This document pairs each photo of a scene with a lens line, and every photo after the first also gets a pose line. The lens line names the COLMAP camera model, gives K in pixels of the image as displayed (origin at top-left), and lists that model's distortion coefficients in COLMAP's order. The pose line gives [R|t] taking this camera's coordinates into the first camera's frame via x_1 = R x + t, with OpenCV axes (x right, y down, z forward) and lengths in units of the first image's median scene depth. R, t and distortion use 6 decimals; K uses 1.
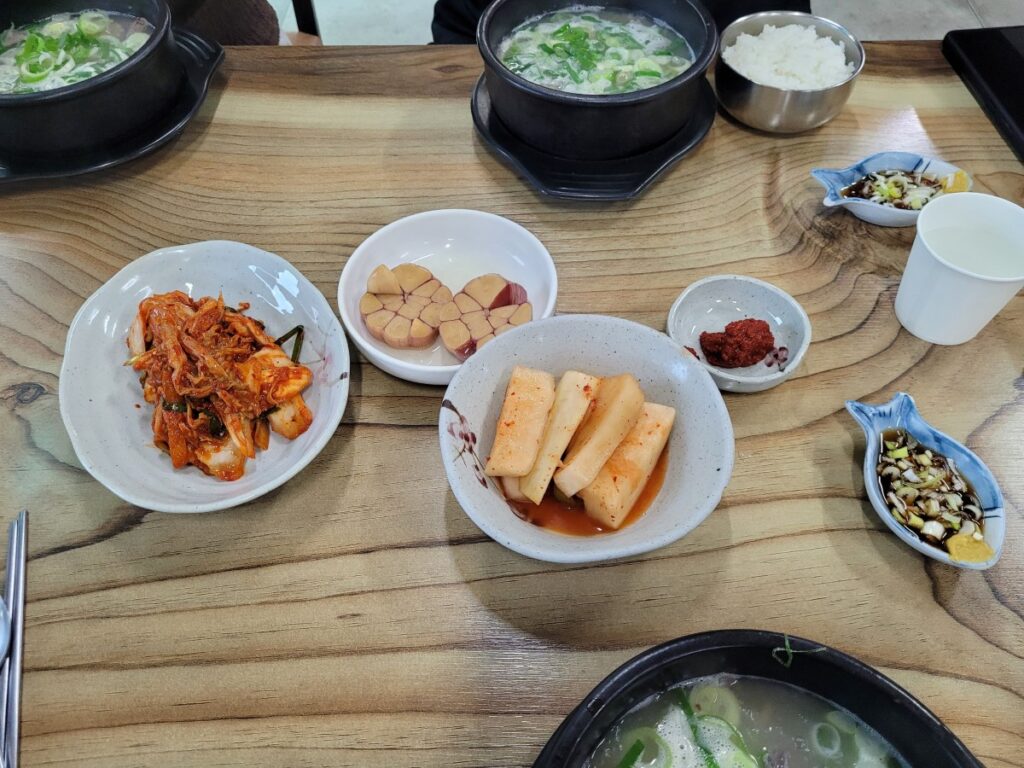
lens RADIAL K [[776.3, 0, 512.0], [0, 776.3, 384.0], [0, 0, 1]] dist [0.007362, -0.023538]
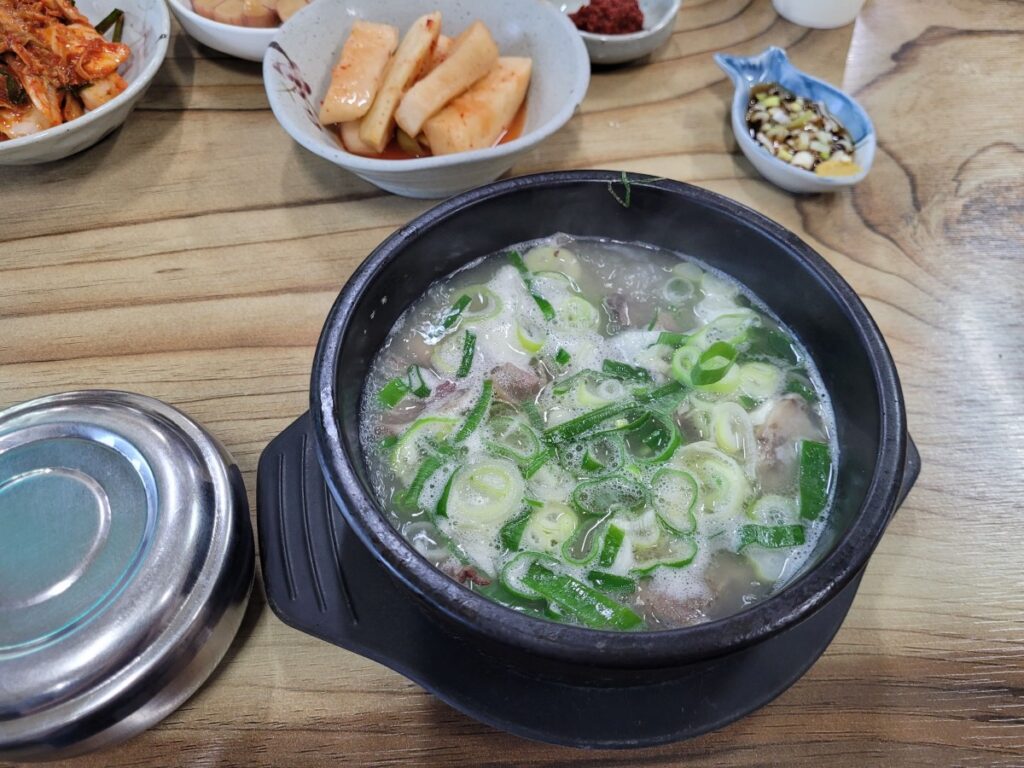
lens RADIAL K [[789.4, 0, 512.0], [0, 789.4, 384.0], [0, 0, 1]] dist [-0.004696, -0.027123]
pose [[0.996189, -0.044722, 0.074885, 0.104355], [0.040367, 0.997460, 0.058688, 0.373804], [-0.077319, -0.055442, 0.995464, 0.058207]]
